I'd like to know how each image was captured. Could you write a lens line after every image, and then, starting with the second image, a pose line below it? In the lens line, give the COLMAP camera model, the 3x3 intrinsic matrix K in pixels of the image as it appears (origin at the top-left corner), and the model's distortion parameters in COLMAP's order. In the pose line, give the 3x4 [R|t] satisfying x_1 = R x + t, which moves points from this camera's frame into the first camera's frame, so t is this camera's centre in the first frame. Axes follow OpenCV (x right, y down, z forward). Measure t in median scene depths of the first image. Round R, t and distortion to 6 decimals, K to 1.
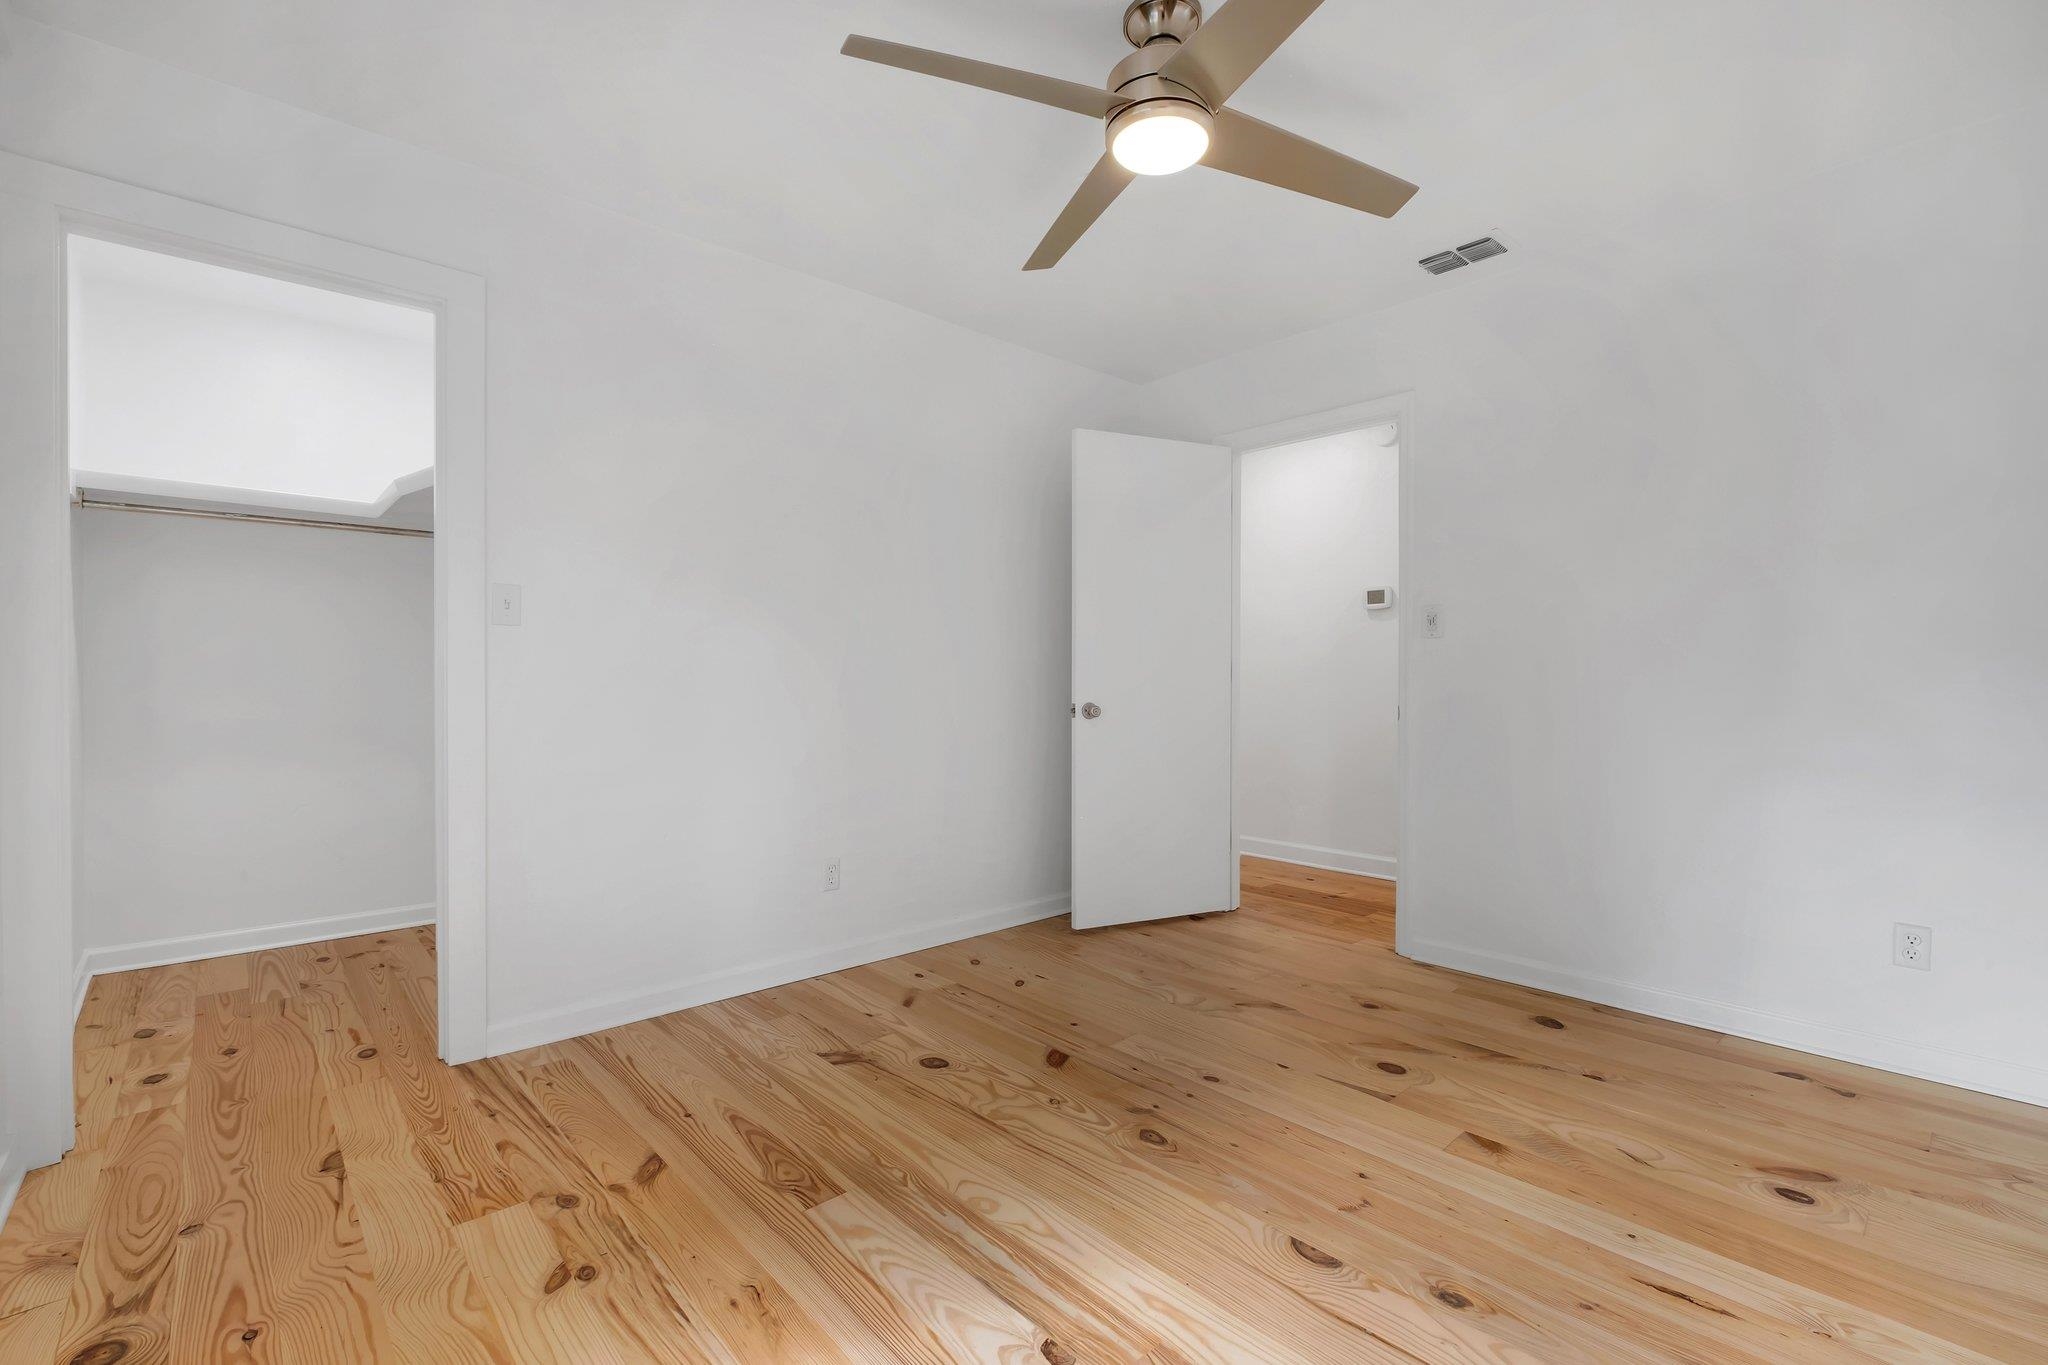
lens RADIAL K [[901.3, 0, 1012.2], [0, 901.3, 677.5], [0, 0, 1]] dist [-0.006887, -0.000373]
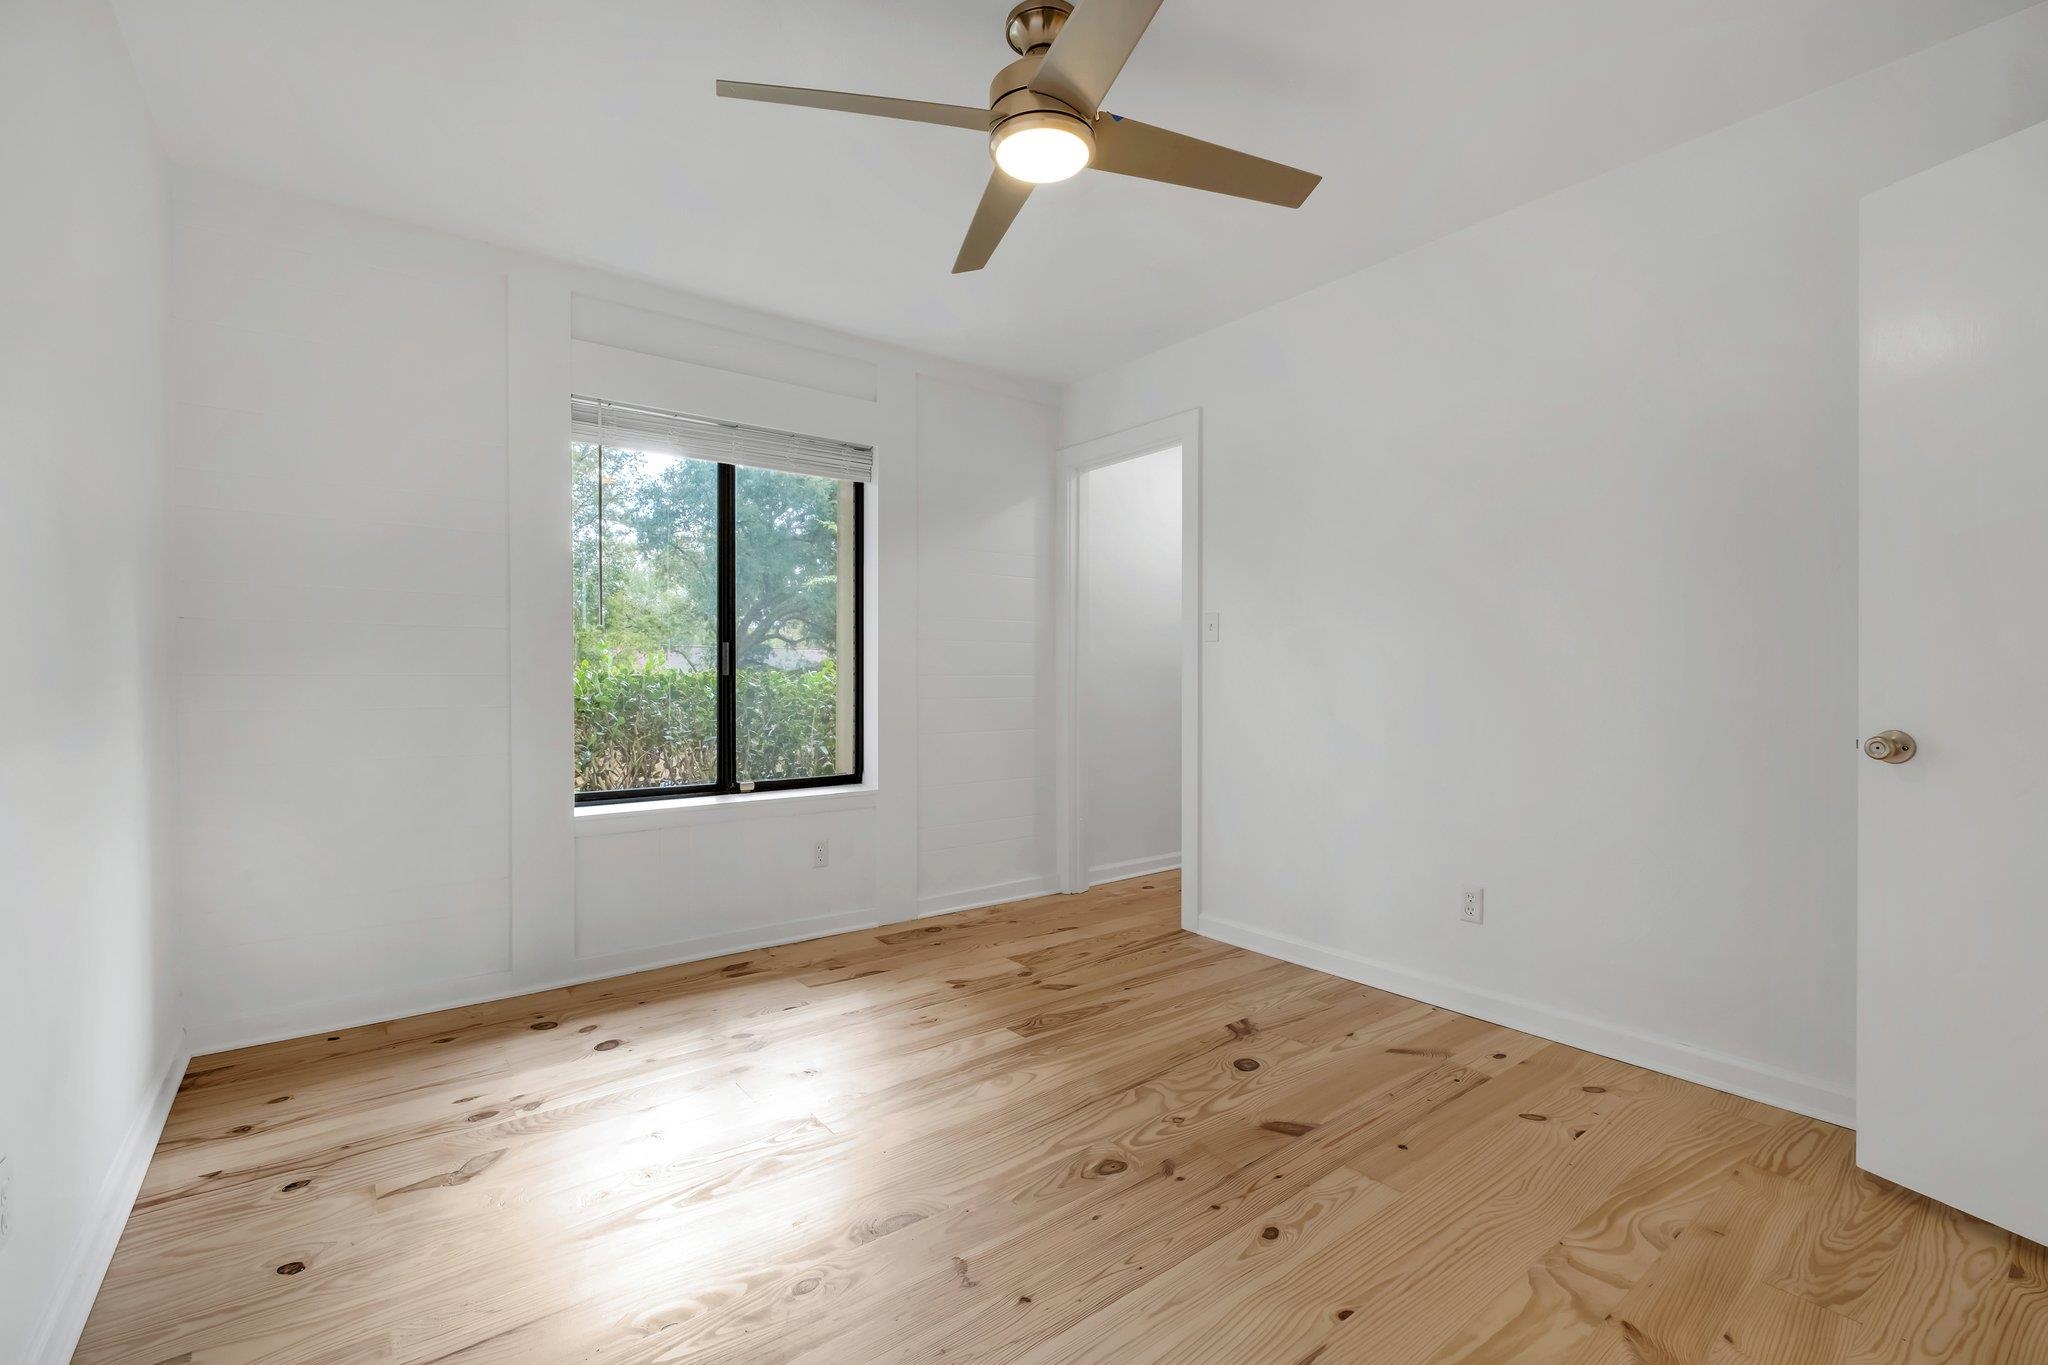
lens RADIAL K [[901.3, 0, 1012.2], [0, 901.3, 677.5], [0, 0, 1]] dist [-0.006887, -0.000373]
pose [[-0.092846, -0.000012, -0.995680, 1.010976], [-0.003192, 0.999995, 0.000286, -0.001543], [0.995675, 0.003205, -0.092846, 0.902100]]
